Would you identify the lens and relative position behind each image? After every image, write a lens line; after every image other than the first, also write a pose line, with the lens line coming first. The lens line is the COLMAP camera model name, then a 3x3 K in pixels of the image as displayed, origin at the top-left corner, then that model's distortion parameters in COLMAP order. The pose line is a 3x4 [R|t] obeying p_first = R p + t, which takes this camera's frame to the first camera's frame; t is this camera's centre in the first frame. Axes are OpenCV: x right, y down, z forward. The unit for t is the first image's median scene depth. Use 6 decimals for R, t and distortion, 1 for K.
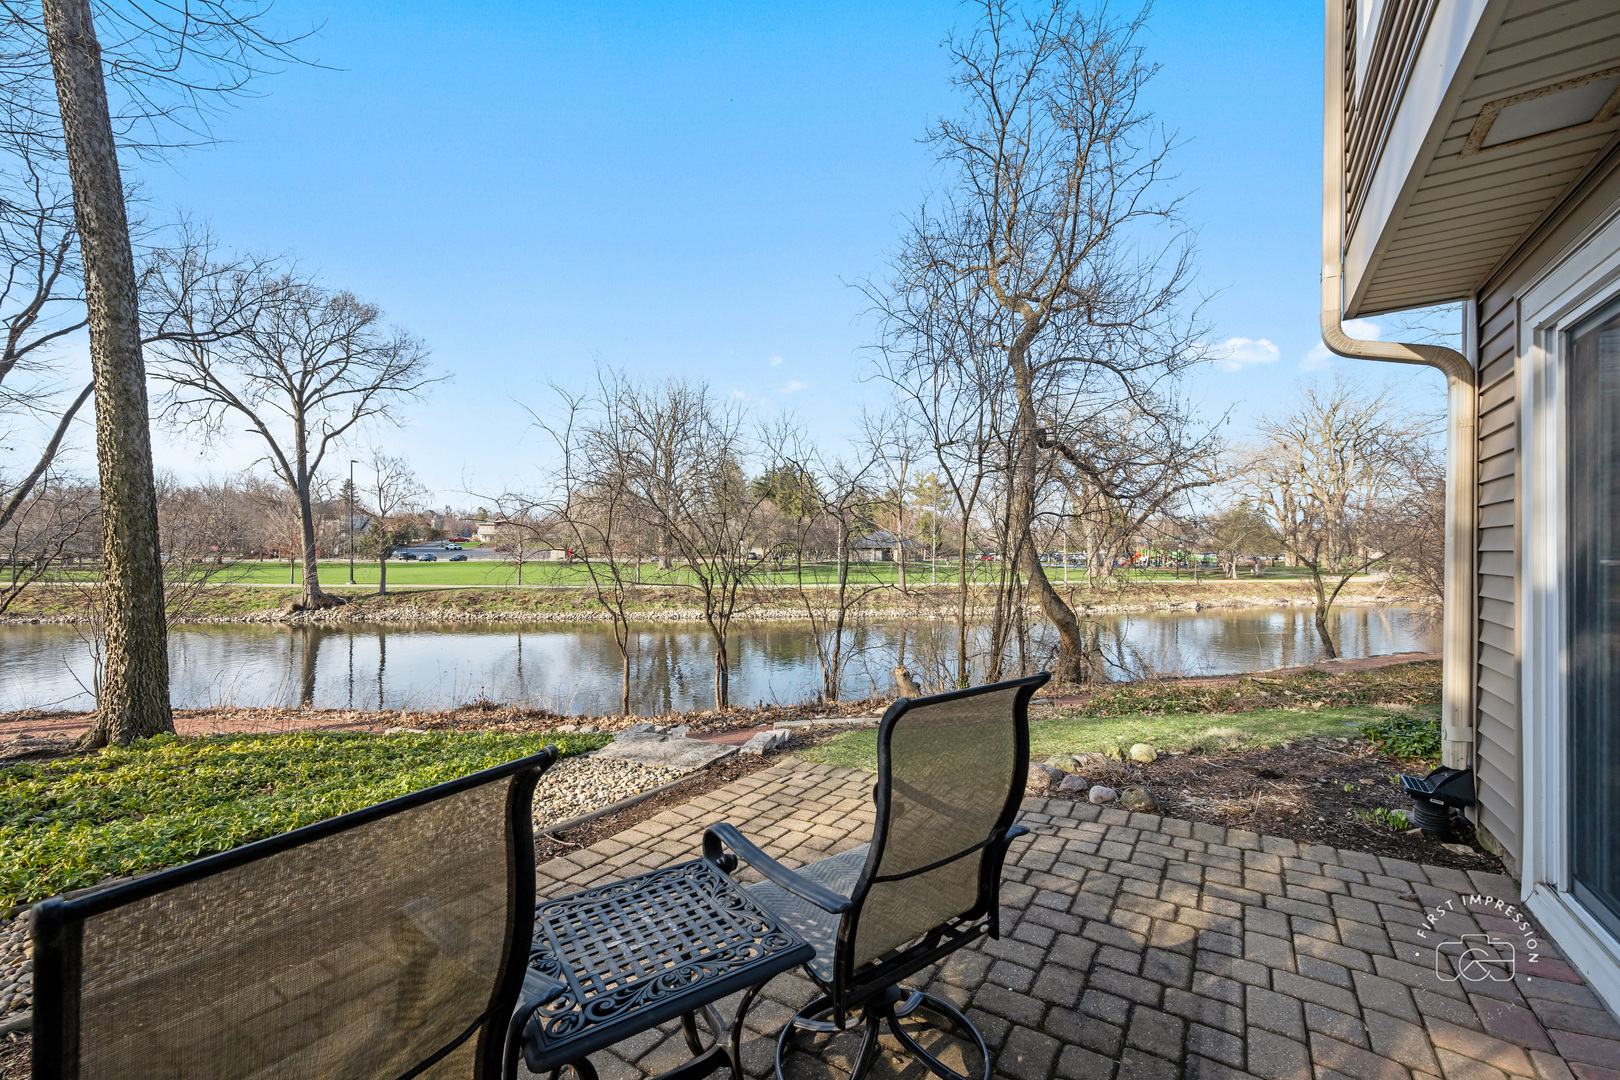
lens RADIAL K [[641.6, 0, 818.0], [0, 641.6, 550.1], [0, 0, 1]] dist [-0.000283, -0.000851]
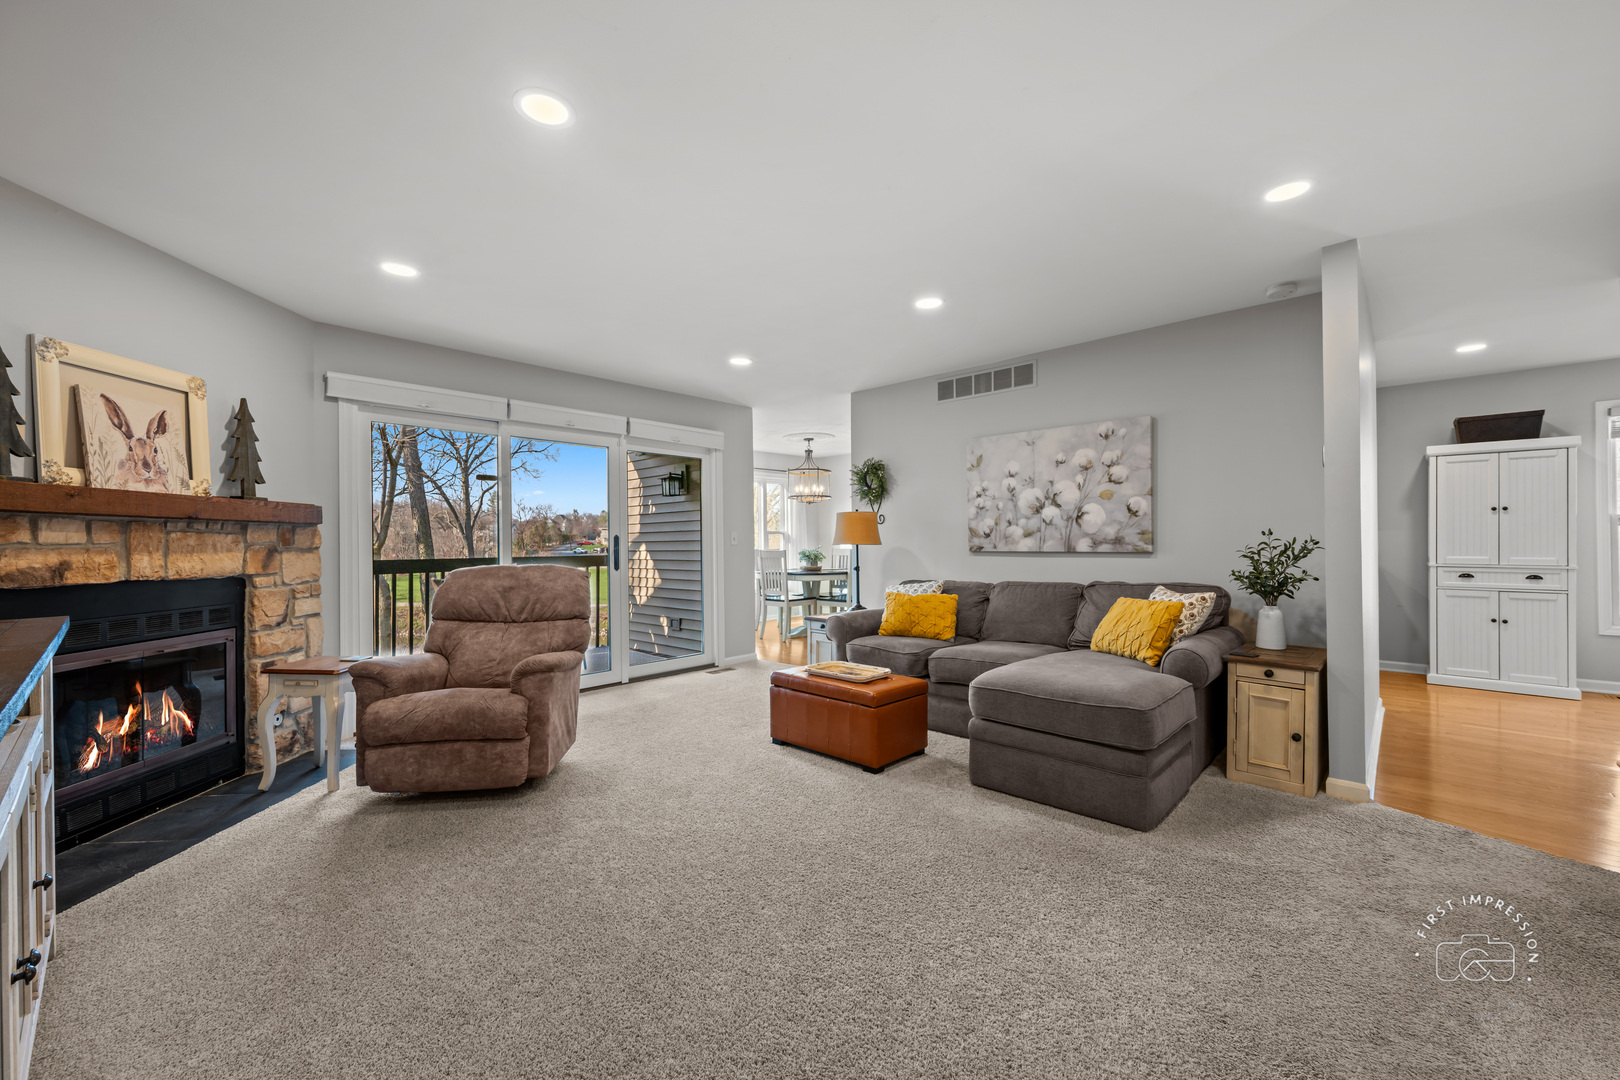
lens RADIAL K [[641.6, 0, 814.0], [0, 641.6, 544.5], [0, 0, 1]] dist [-0.000283, -0.000851]
pose [[0.985570, -0.013757, -0.168710, 0.107970], [0.014845, 0.999876, 0.005188, -0.068957], [0.168618, -0.007617, 0.985652, -0.165434]]
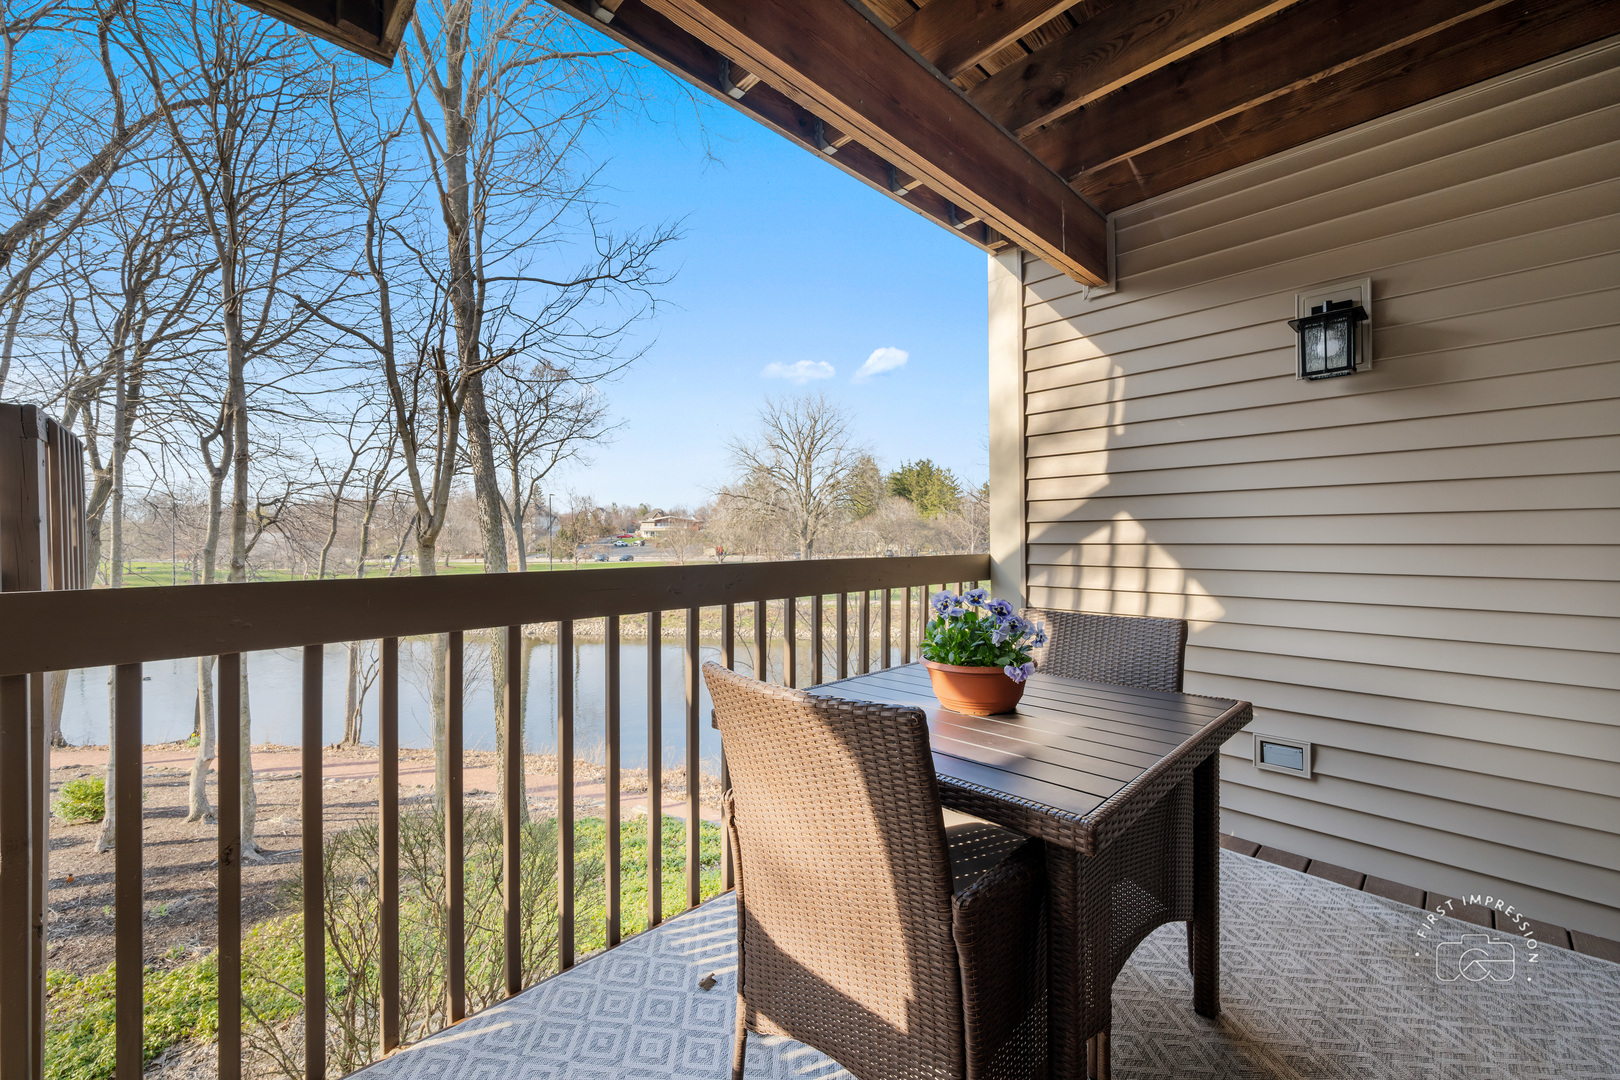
lens RADIAL K [[641.6, 0, 819.1], [0, 641.6, 541.4], [0, 0, 1]] dist [-0.000283, -0.000851]
pose [[0.977333, -0.008803, -0.211526, 0.016342], [0.010975, 0.999898, 0.009094, -0.068229], [0.211424, -0.011209, 0.977330, -0.073010]]
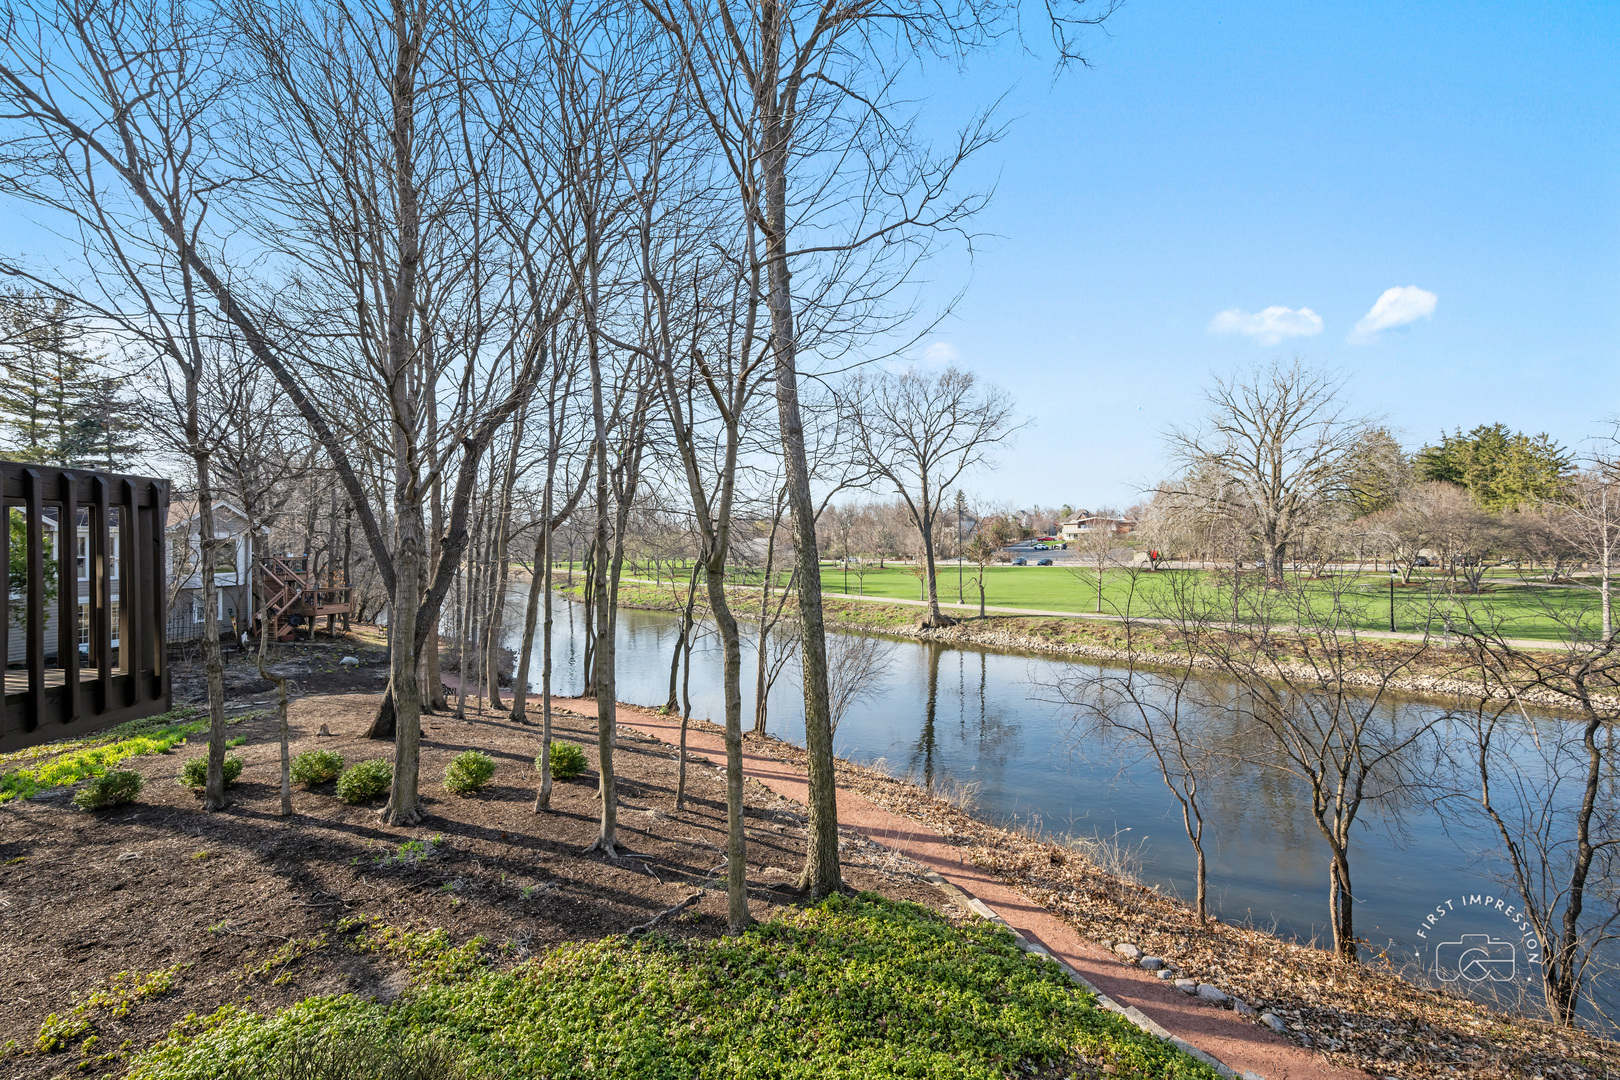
lens RADIAL K [[641.6, 0, 808.4], [0, 641.6, 537.6], [0, 0, 1]] dist [-0.000283, -0.000851]
pose [[0.647539, -0.017931, -0.761822, 0.009762], [0.016326, 0.999820, -0.009656, -0.074120], [0.761858, -0.006185, 0.647715, 0.001495]]
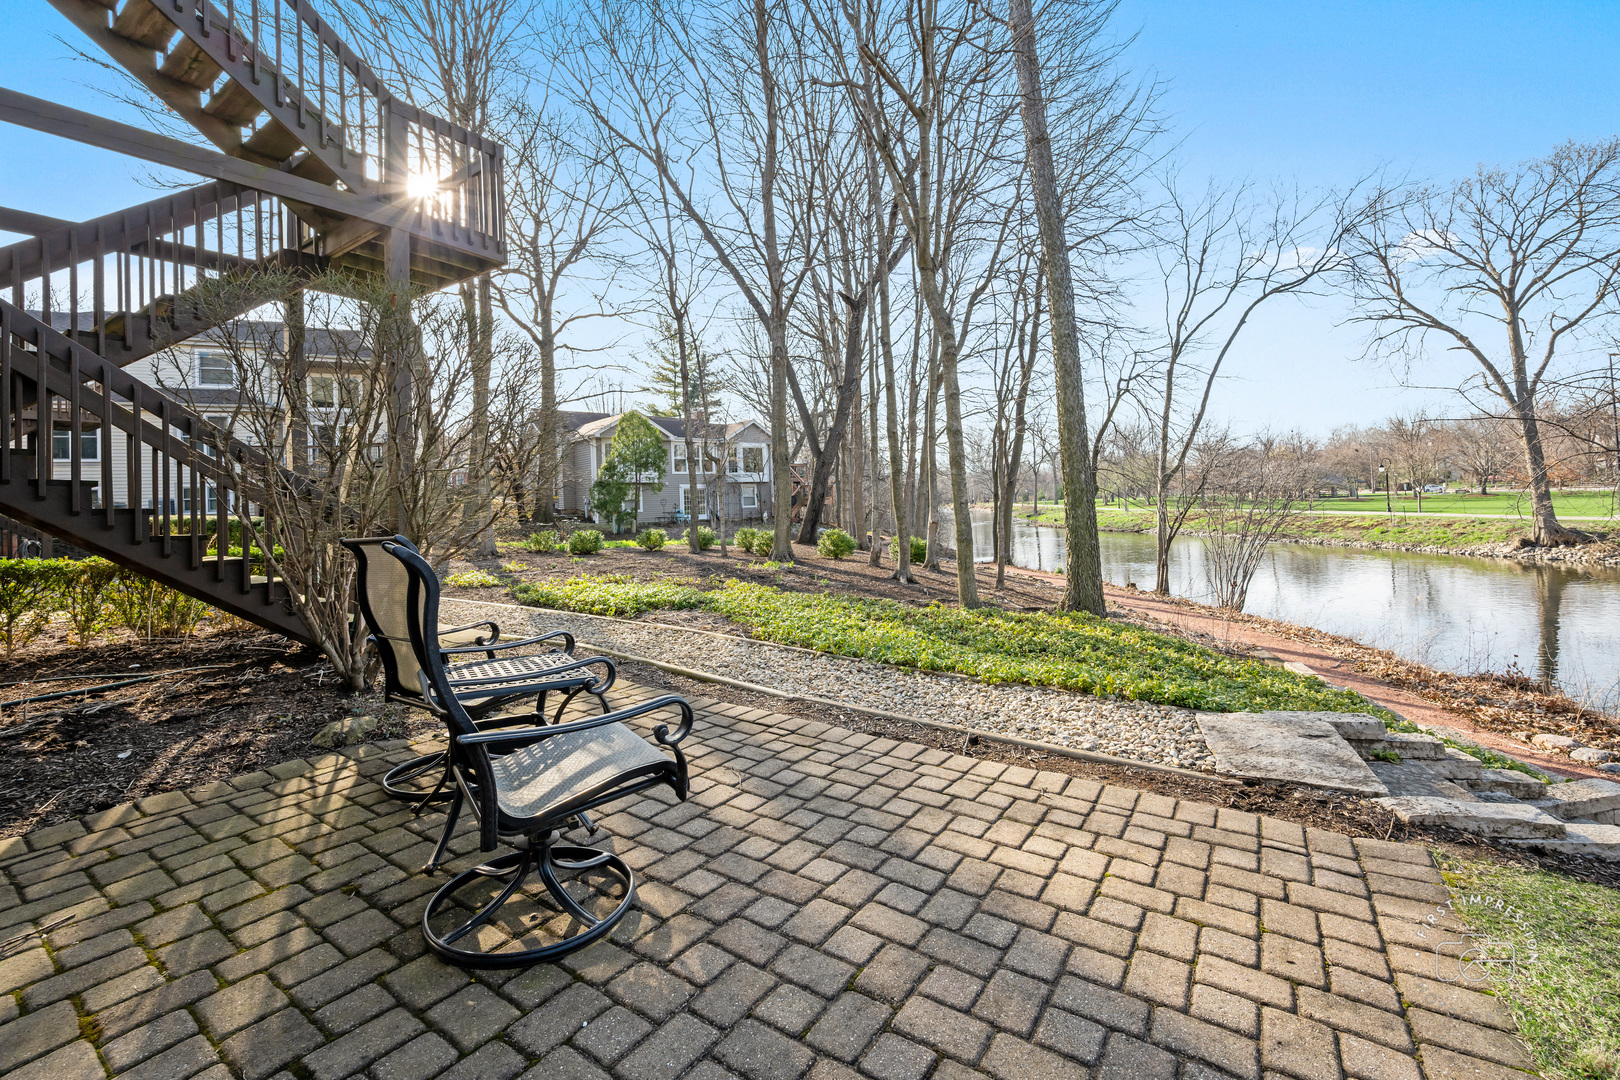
lens RADIAL K [[641.6, 0, 802.5], [0, 641.6, 484.3], [0, 0, 1]] dist [-0.000283, -0.000851]
pose [[-0.015487, -0.030699, -0.999409, 0.047184], [0.033996, 0.998935, -0.031211, 0.006092], [0.999302, -0.034459, -0.014427, 0.060677]]
